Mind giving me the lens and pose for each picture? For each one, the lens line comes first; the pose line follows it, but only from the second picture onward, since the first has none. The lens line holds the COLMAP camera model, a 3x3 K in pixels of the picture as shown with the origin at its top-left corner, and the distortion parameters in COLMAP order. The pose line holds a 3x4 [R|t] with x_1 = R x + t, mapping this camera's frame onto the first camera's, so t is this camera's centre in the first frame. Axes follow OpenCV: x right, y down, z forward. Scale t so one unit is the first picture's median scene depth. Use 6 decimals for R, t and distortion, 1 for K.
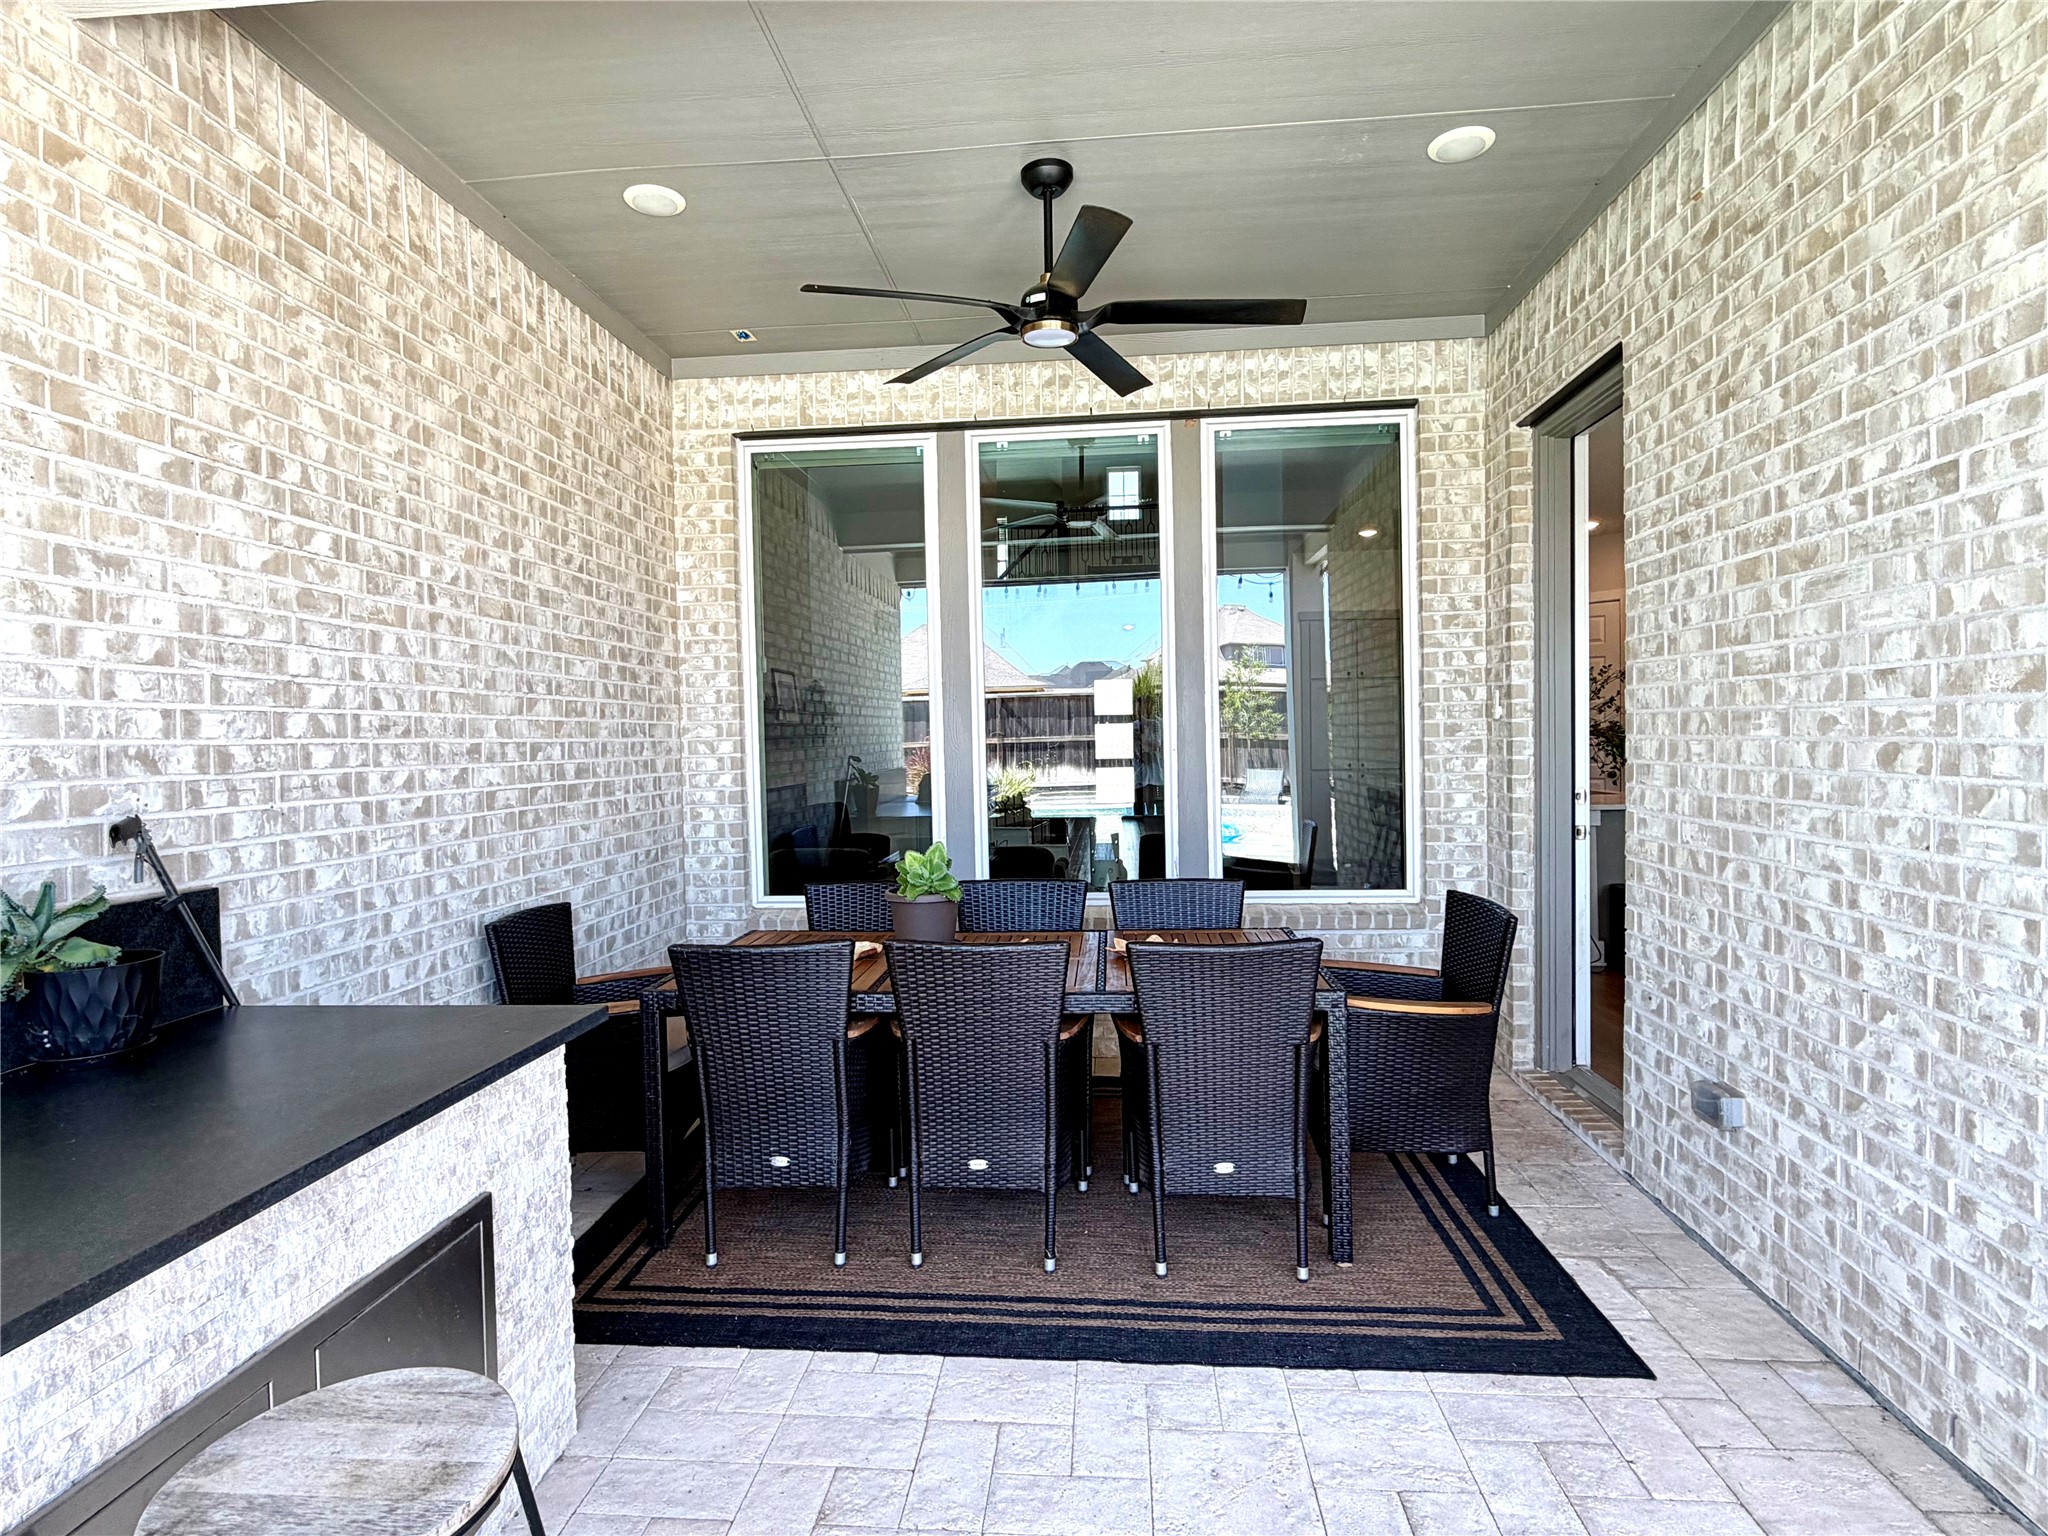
lens RADIAL K [[1064.9, 0, 1027.3], [0, 1064.9, 769.1], [0, 0, 1]] dist [0.000485, -0.000111]
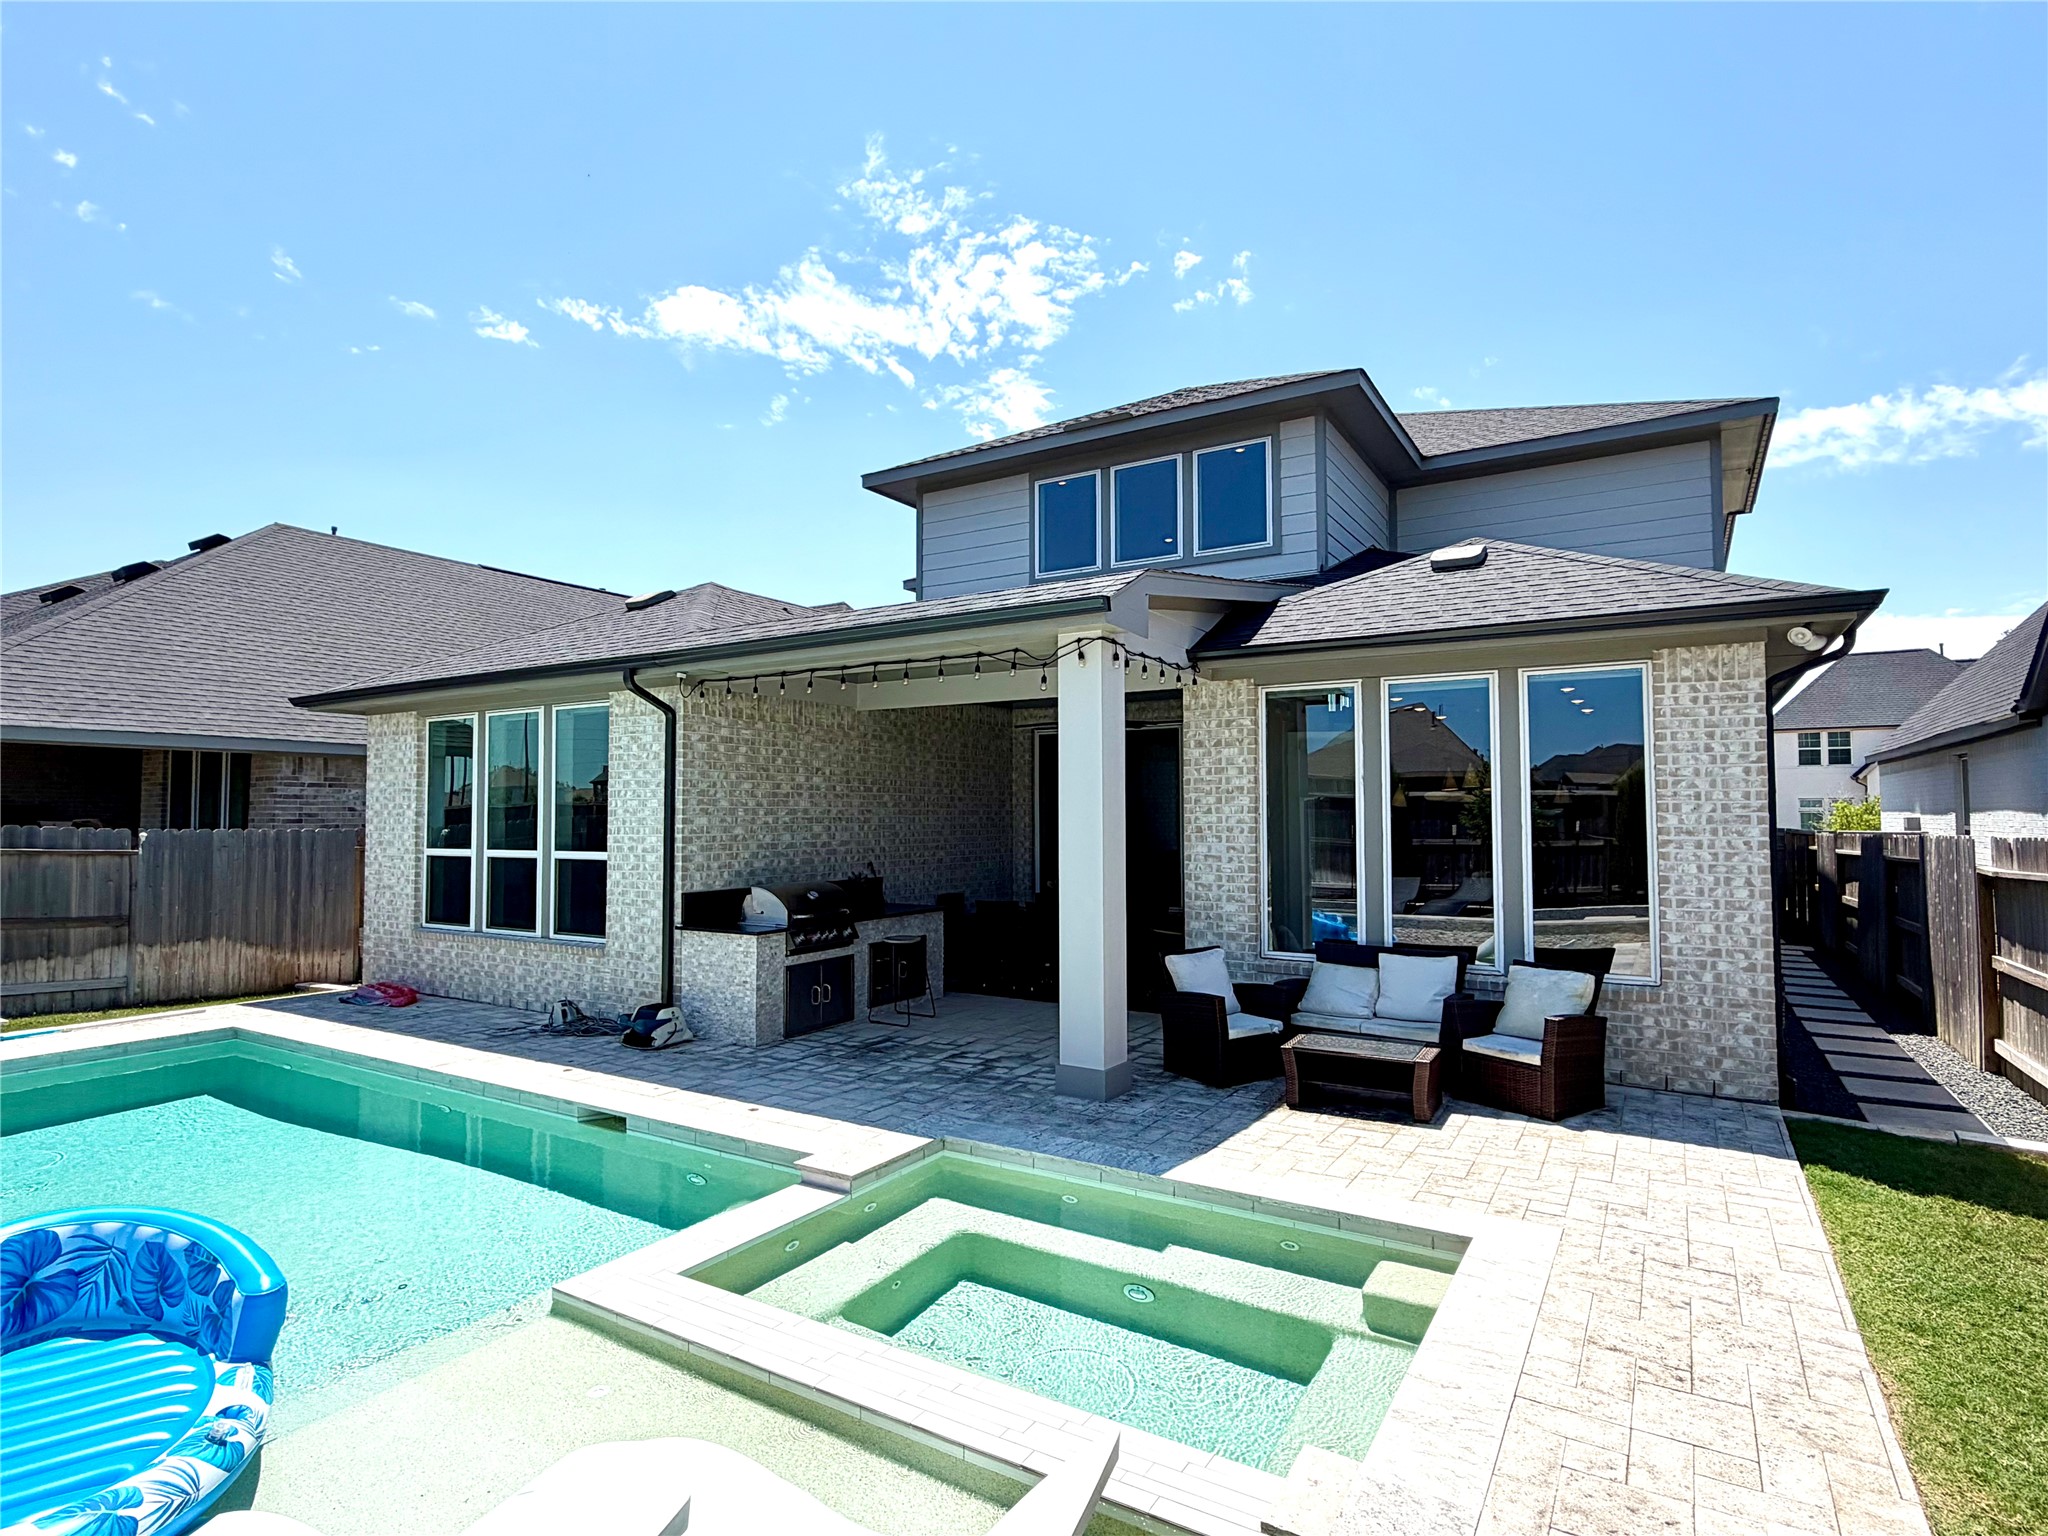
lens RADIAL K [[1064.9, 0, 1030.0], [0, 1064.9, 769.7], [0, 0, 1]] dist [0.000485, -0.000111]
pose [[0.897623, 0.000940, -0.440764, 1.419674], [-0.029930, 0.997819, -0.058826, -0.079355], [0.439747, 0.065995, 0.895694, -2.212456]]
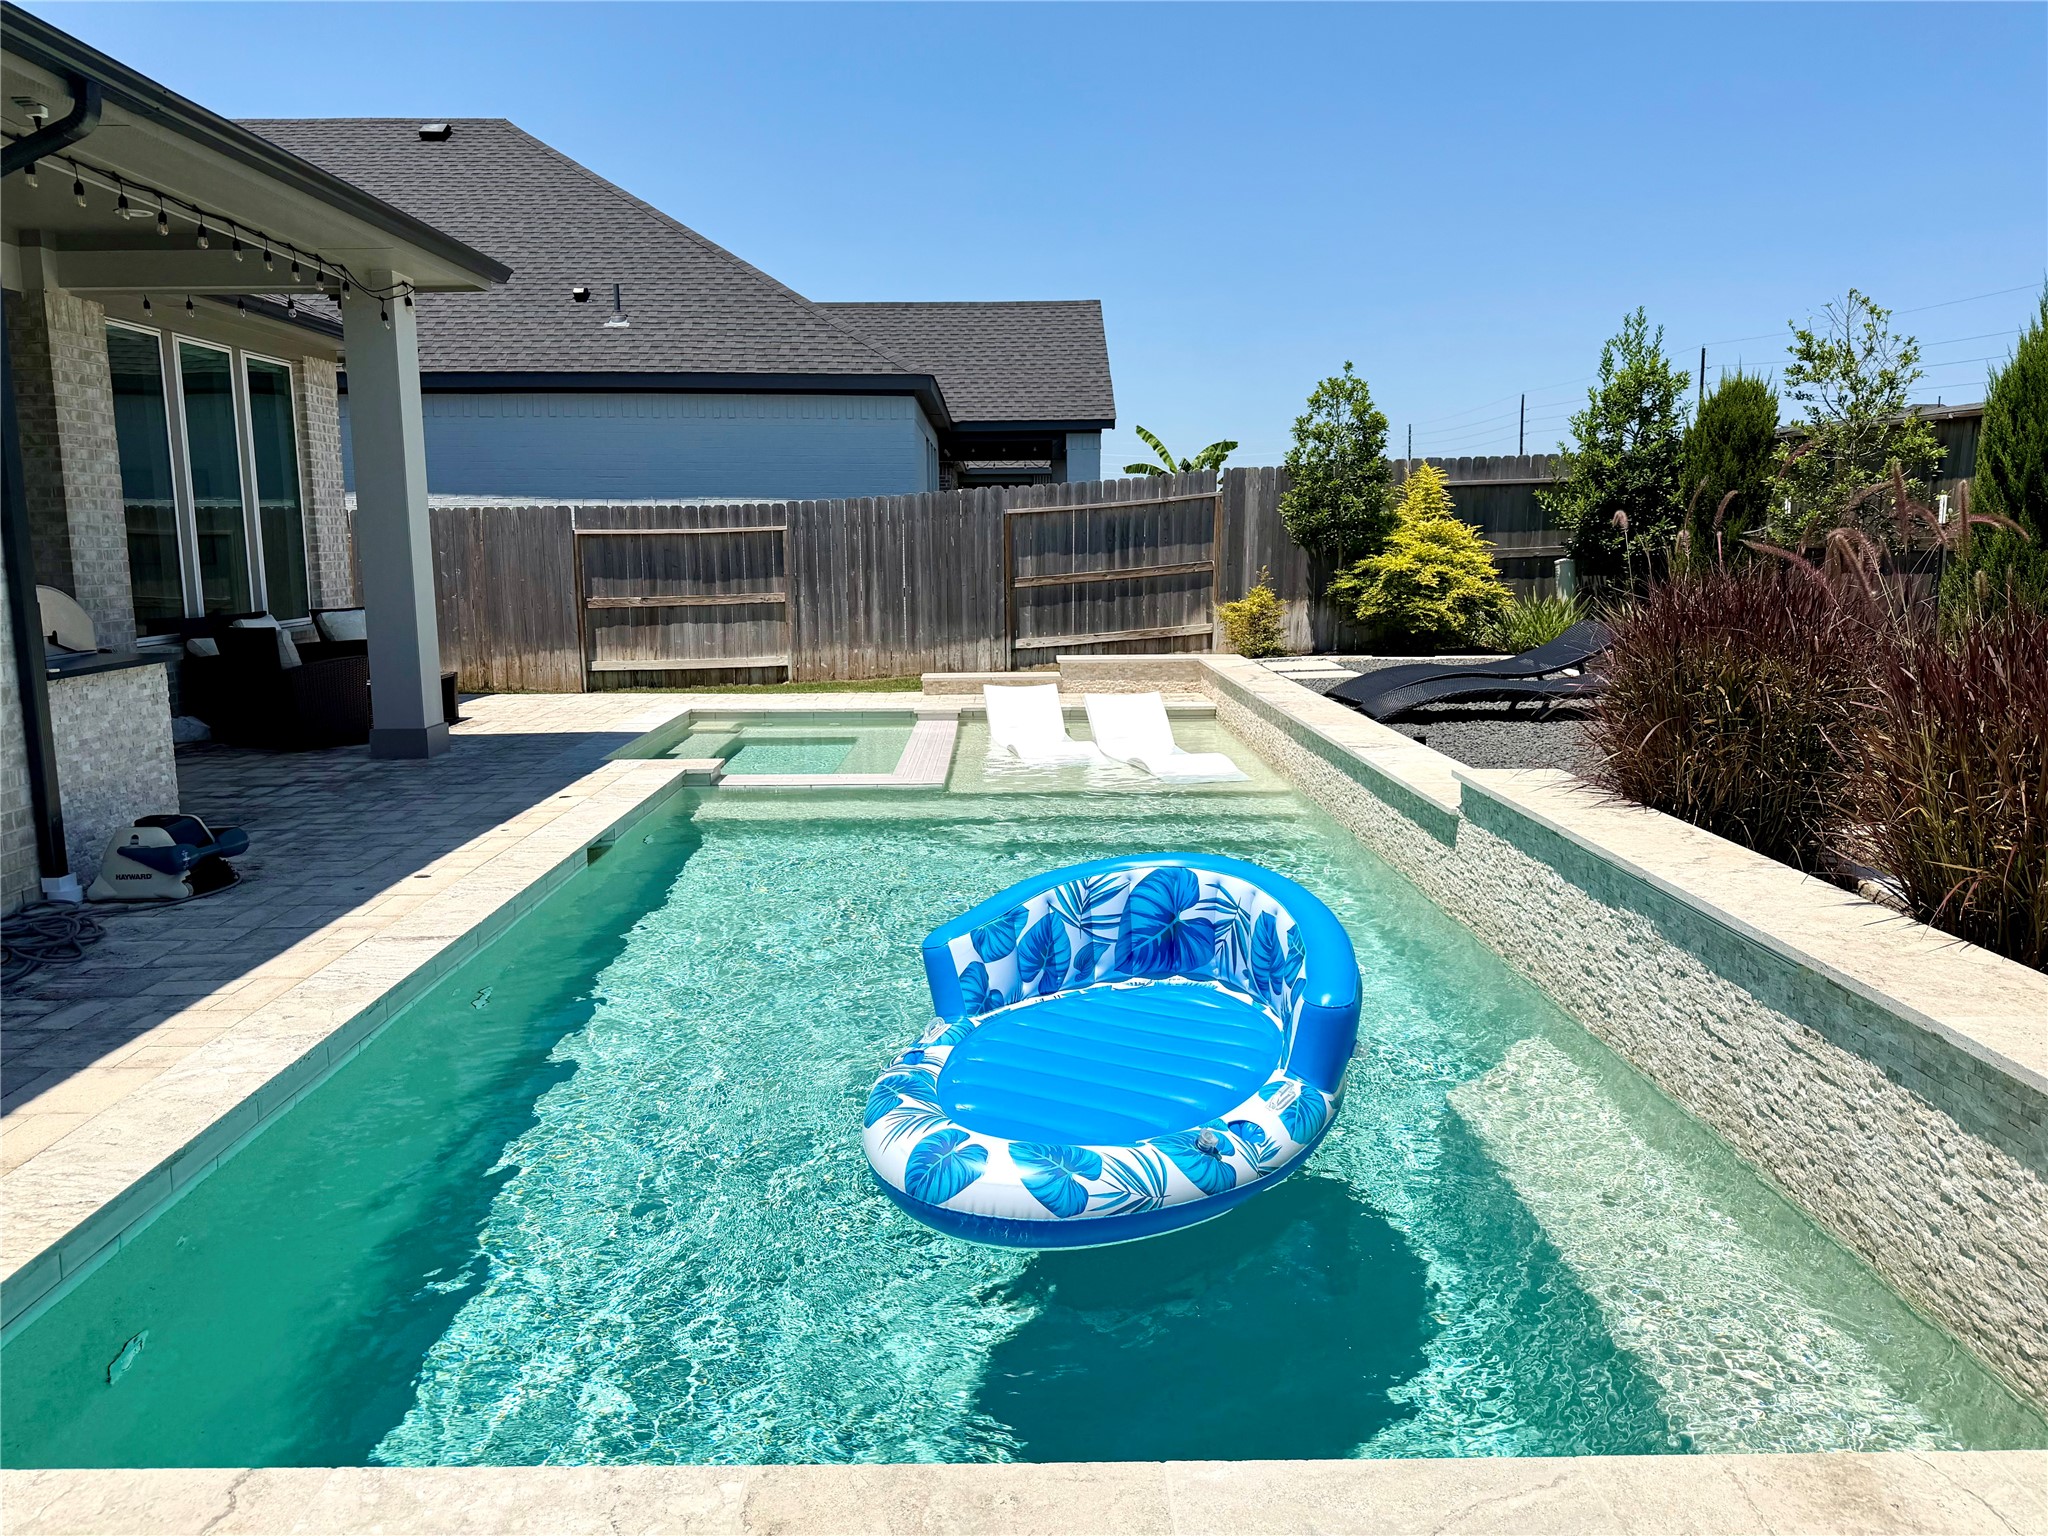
lens RADIAL K [[1449.5, 0, 946.1], [0, 1449.5, 747.9], [0, 0, 1]] dist [0.089396, -0.003918]
pose [[-0.071933, -0.122982, 0.989799, -2.572309], [0.035878, 0.991408, 0.125789, 0.094084], [-0.996764, 0.044561, -0.066903, -1.039414]]
